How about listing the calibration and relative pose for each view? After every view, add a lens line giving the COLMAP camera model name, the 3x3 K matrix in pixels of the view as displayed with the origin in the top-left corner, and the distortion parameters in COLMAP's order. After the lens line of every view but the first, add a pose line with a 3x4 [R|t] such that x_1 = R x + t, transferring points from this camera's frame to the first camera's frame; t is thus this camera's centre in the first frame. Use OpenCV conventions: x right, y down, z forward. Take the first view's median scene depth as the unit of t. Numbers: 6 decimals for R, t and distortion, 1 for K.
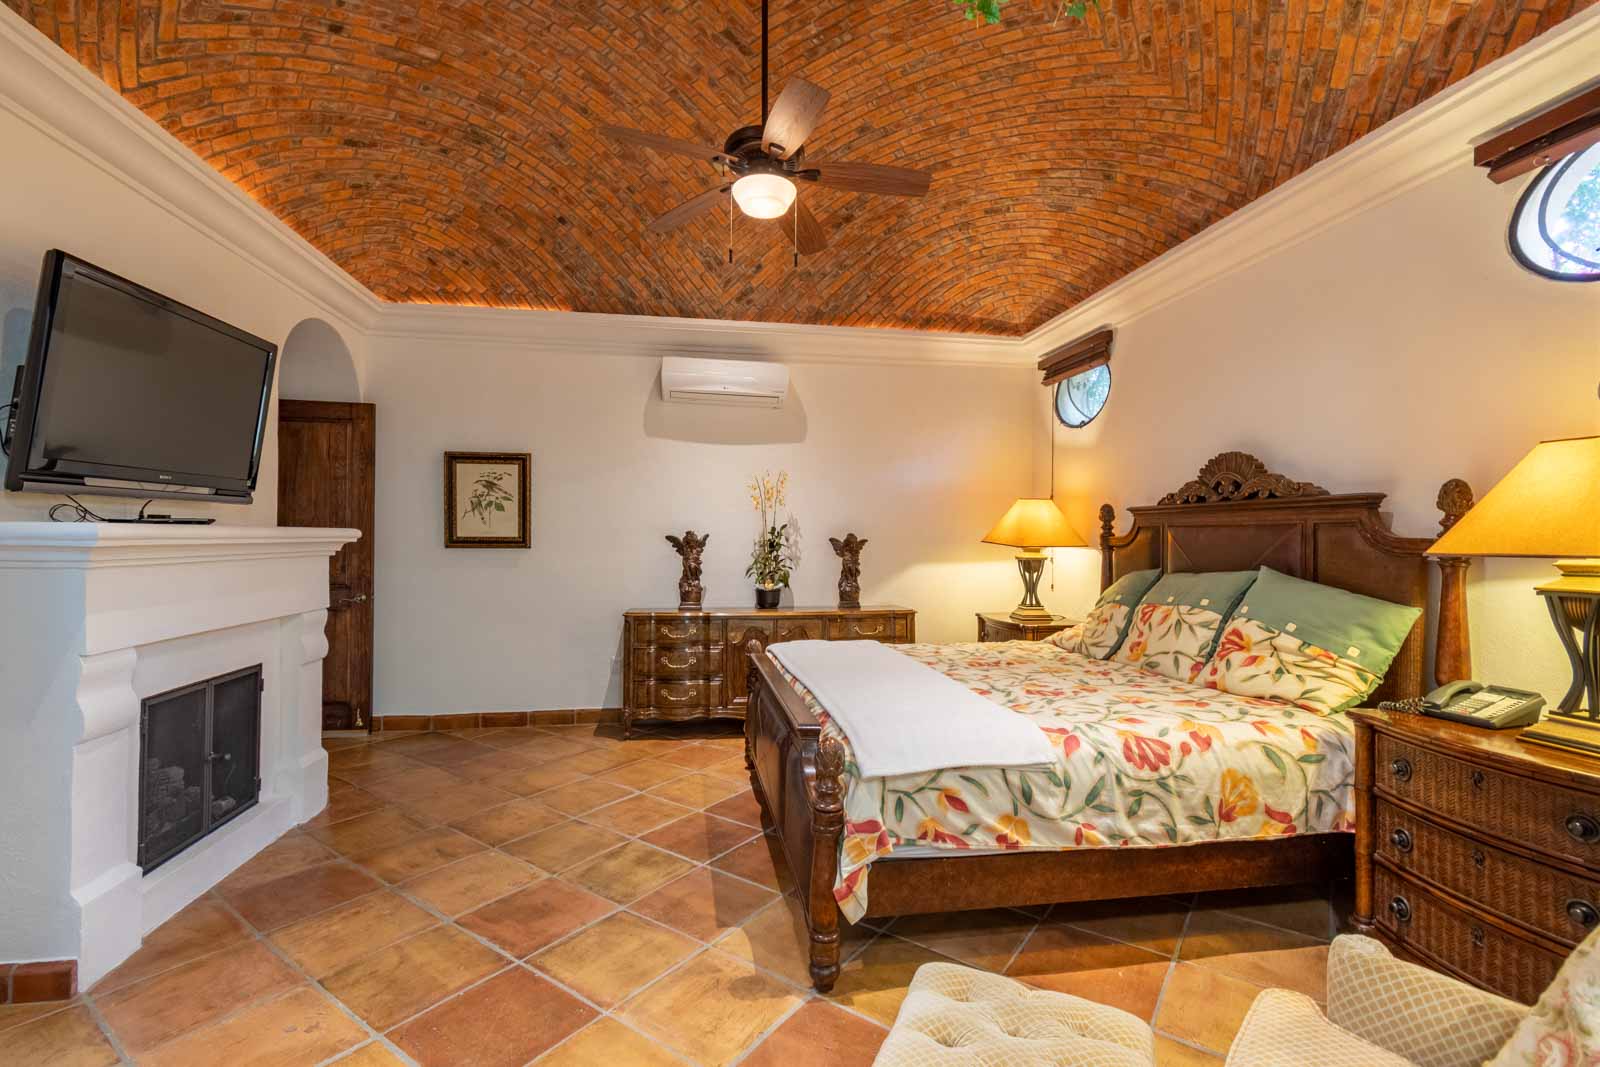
lens RADIAL K [[712.7, 0, 783.2], [0, 712.7, 534.0], [0, 0, 1]] dist [0.000081, -0.009977]
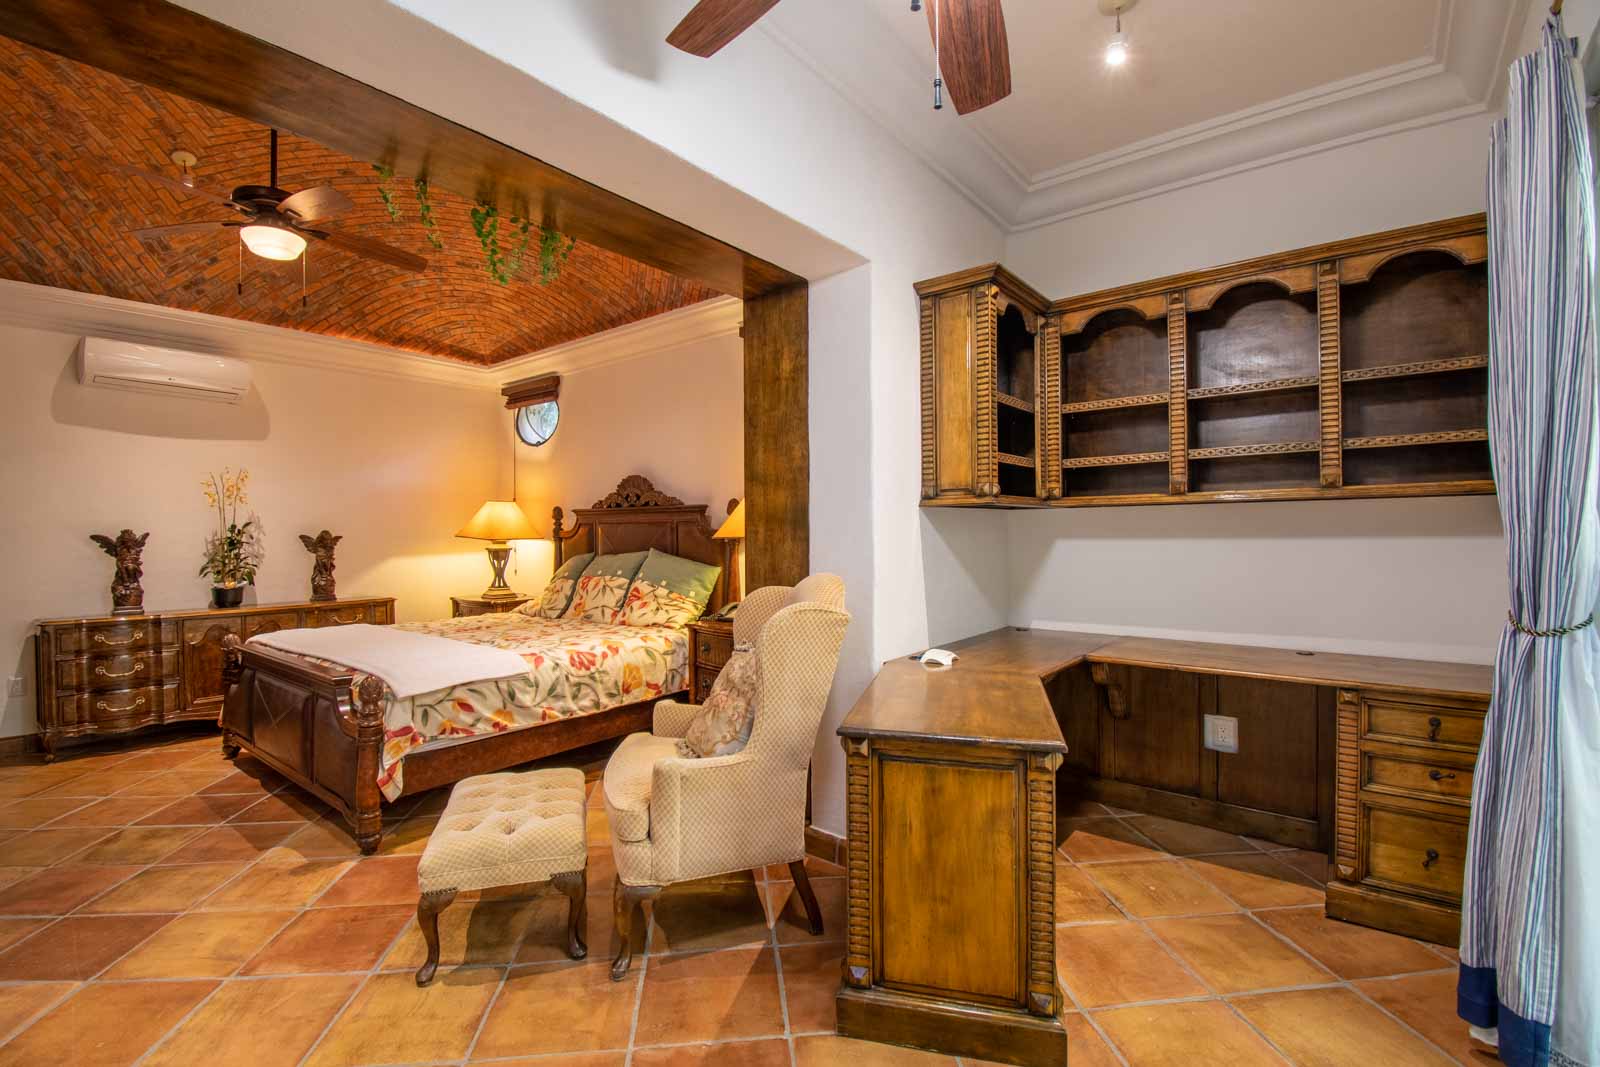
lens RADIAL K [[712.7, 0, 800.1], [0, 712.7, 537.5], [0, 0, 1]] dist [0.000081, -0.009977]
pose [[0.727550, -0.015827, 0.685873, -0.148243], [0.008516, 0.999865, 0.014040, 0.001157], [-0.686002, -0.004374, 0.727586, -0.321665]]
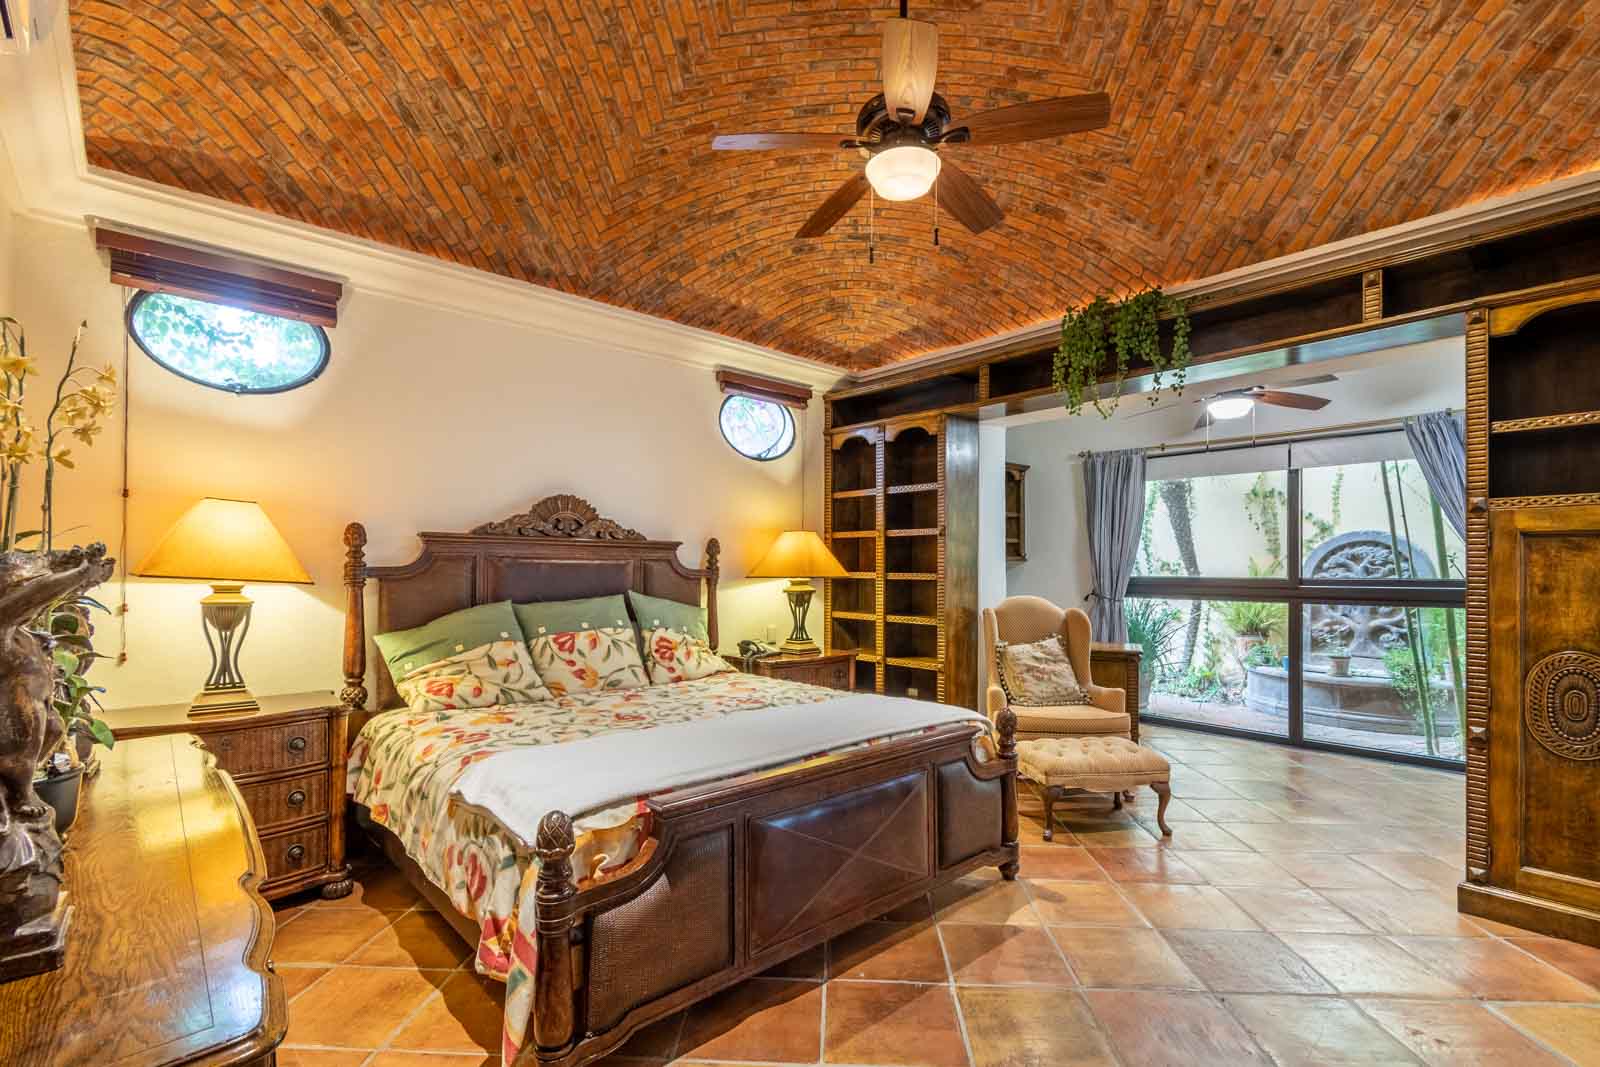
lens RADIAL K [[712.7, 0, 842.0], [0, 712.7, 570.4], [0, 0, 1]] dist [0.000081, -0.009977]
pose [[-0.583414, 0.001988, 0.812172, -0.492762], [-0.004084, 0.999977, -0.005382, 0.010111], [-0.812164, -0.006457, -0.583393, 1.132529]]
